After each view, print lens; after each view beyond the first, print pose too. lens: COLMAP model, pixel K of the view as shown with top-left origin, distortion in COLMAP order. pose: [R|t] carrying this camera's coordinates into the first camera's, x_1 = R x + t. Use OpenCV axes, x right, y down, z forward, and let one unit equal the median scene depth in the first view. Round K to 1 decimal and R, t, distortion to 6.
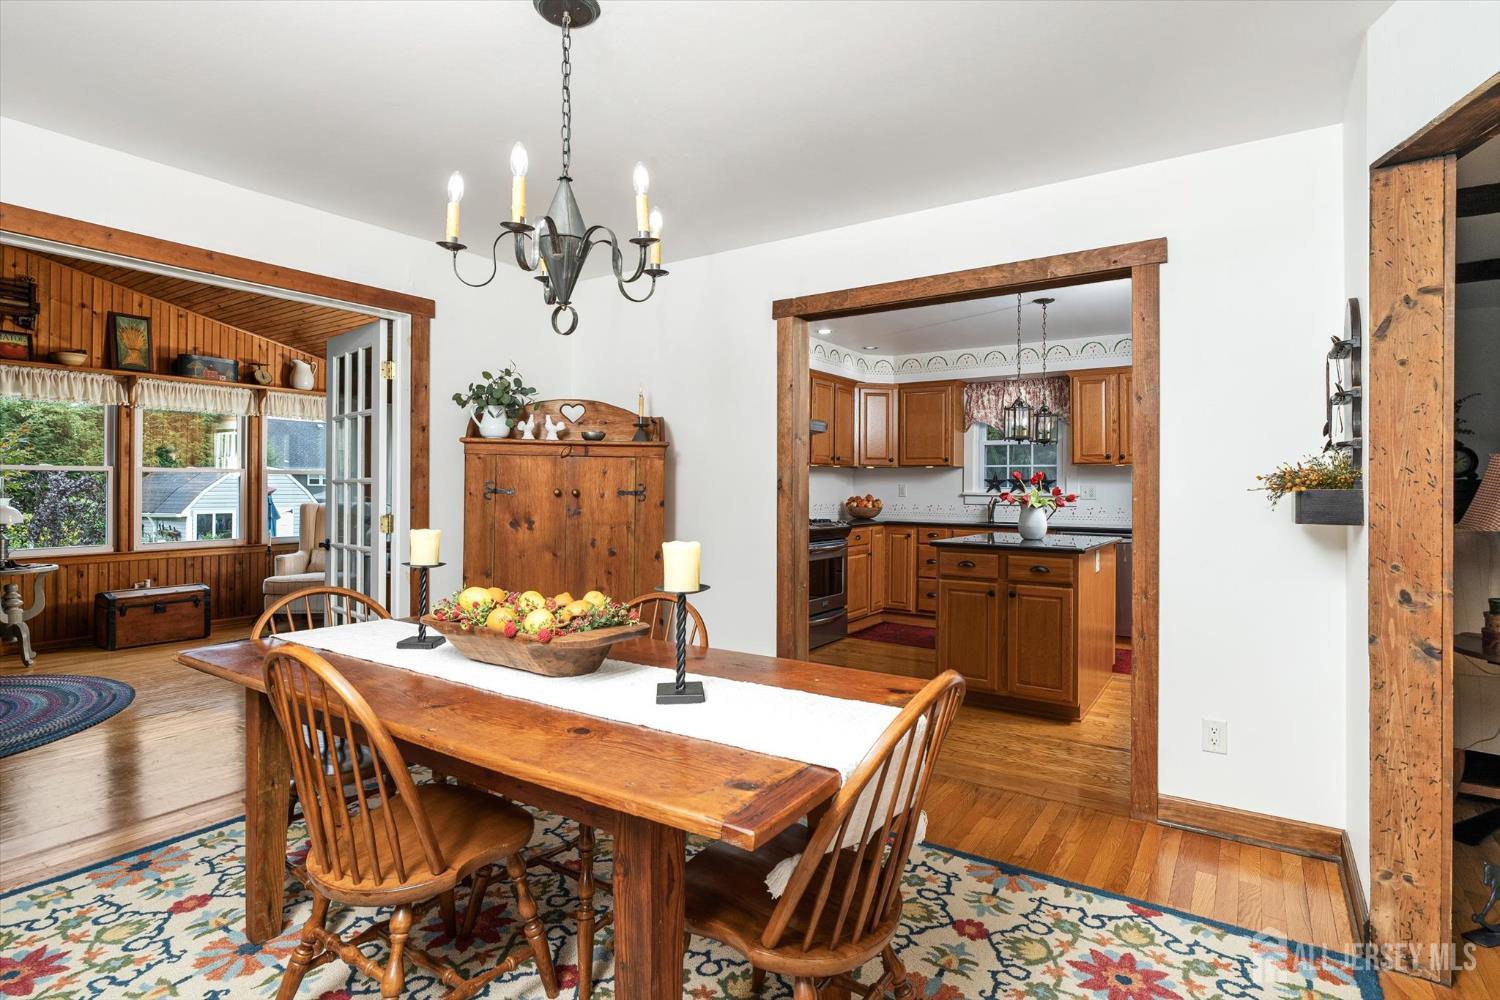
lens RADIAL K [[776.7, 0, 753.4], [0, 776.7, 493.4], [0, 0, 1]] dist [-0.000393, -0.000026]
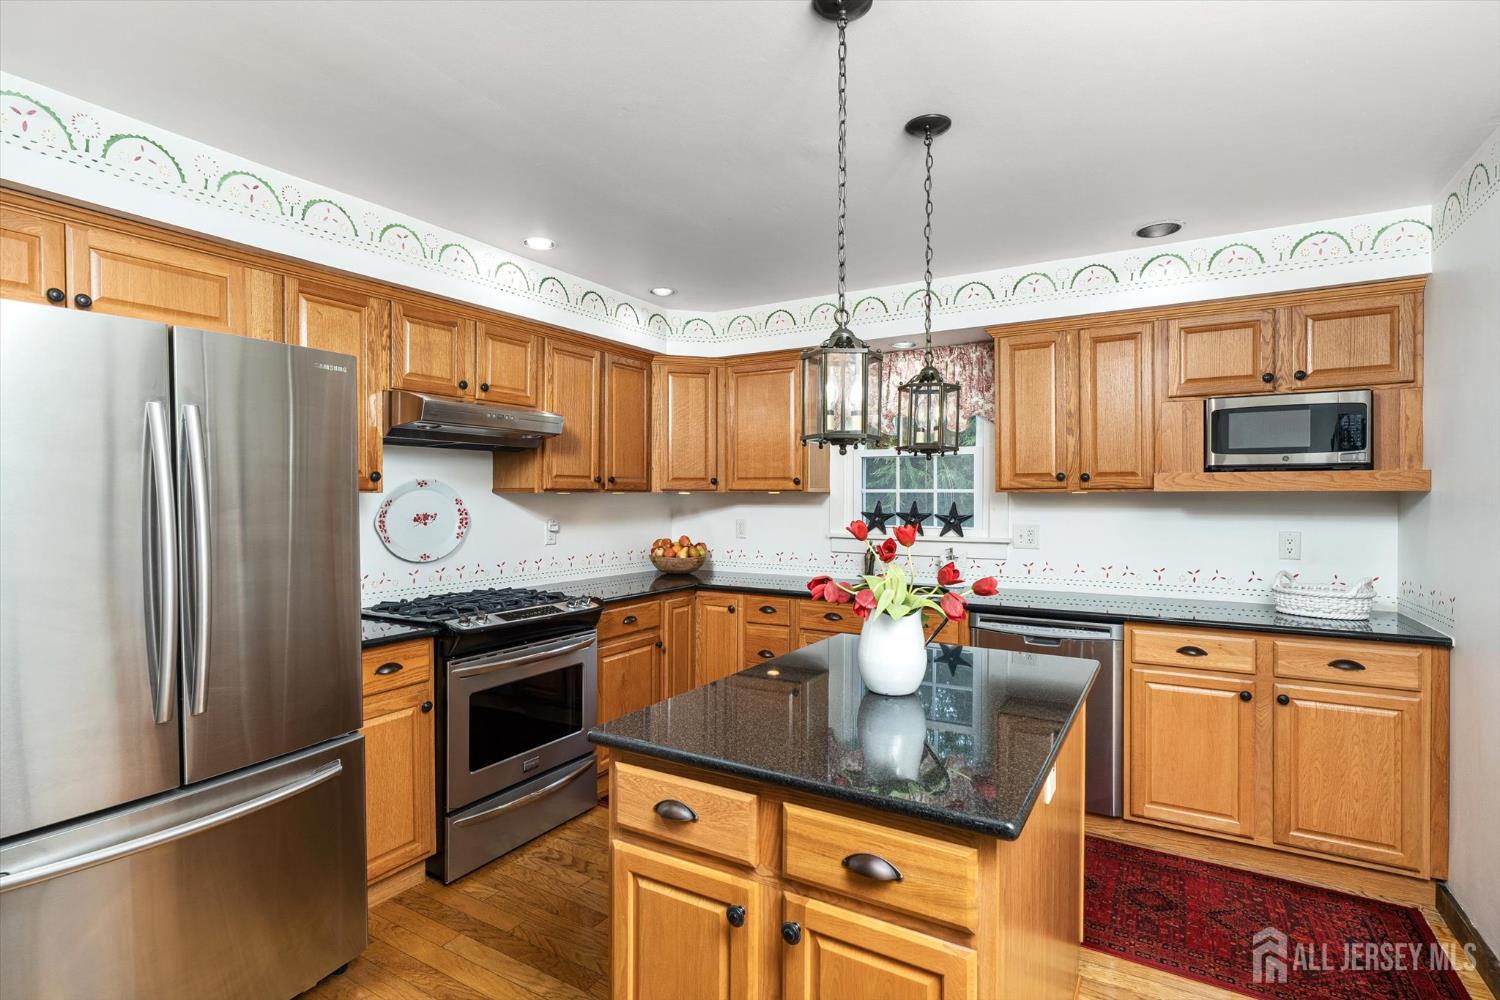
lens RADIAL K [[752.7, 0, 750.0], [0, 752.7, 500.0], [0, 0, 1]] dist [-0.000389, 0.000000]
pose [[0.998548, -0.005584, 0.053572, 0.180862], [0.005865, 0.999970, -0.005076, -0.026032], [-0.053542, 0.005383, 0.998551, 0.418232]]
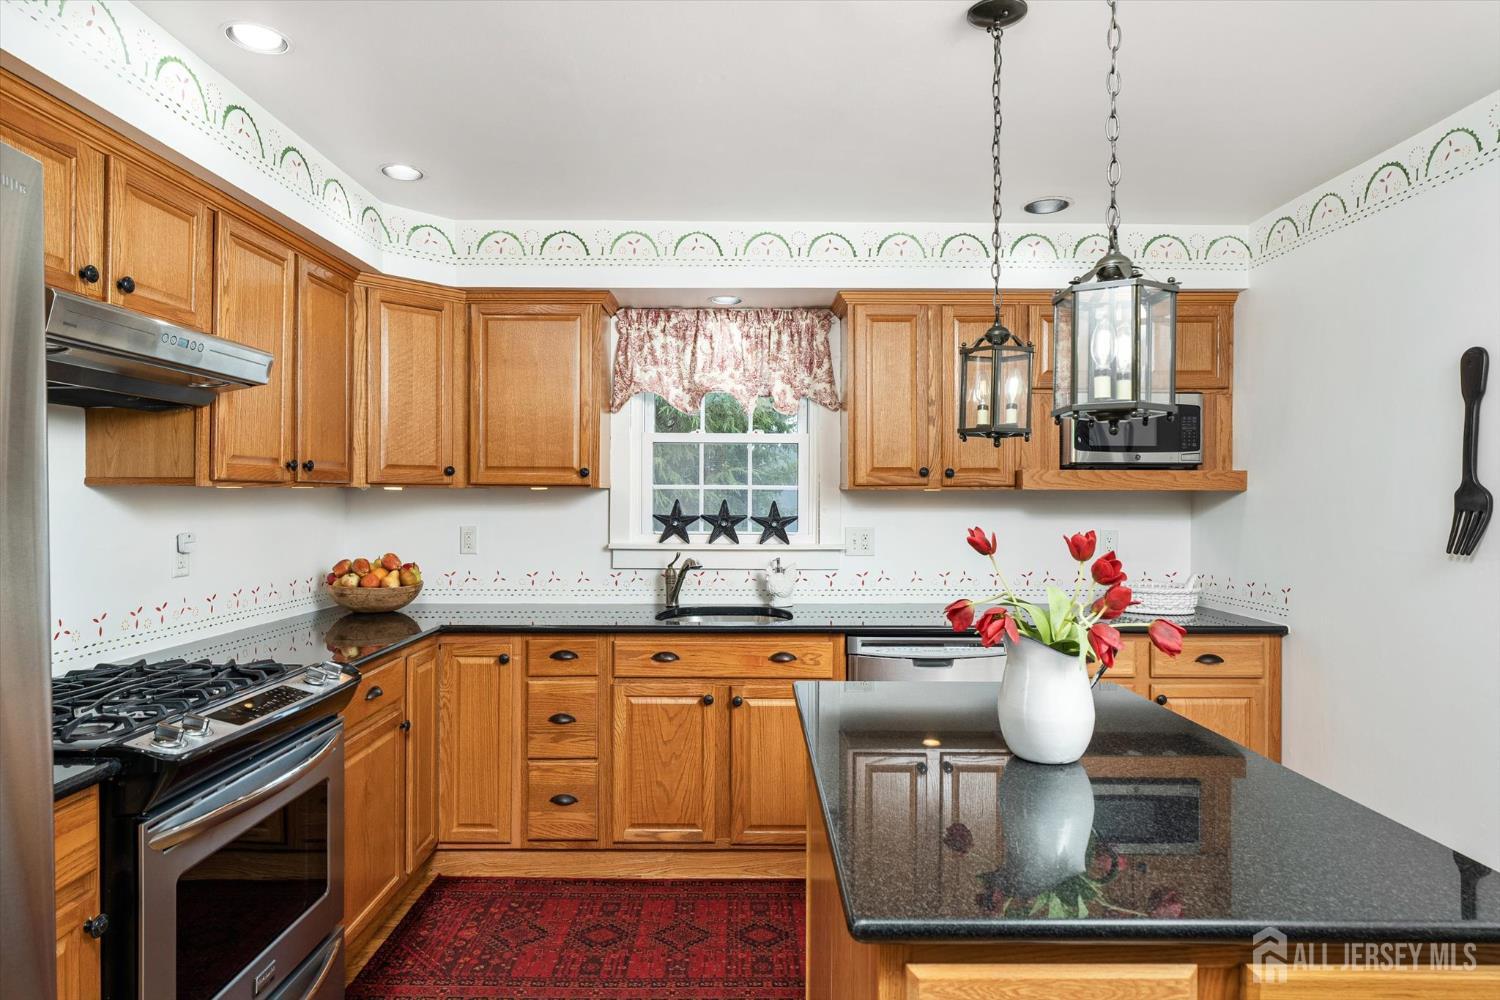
lens RADIAL K [[877.2, 0, 763.3], [0, 877.2, 500.2], [0, 0, 1]] dist [-0.003715, -0.001232]
pose [[0.823596, -0.006706, 0.567137, 0.052020], [0.007703, 0.999970, 0.000639, -0.027613], [-0.567124, 0.003842, 0.823623, 0.539446]]
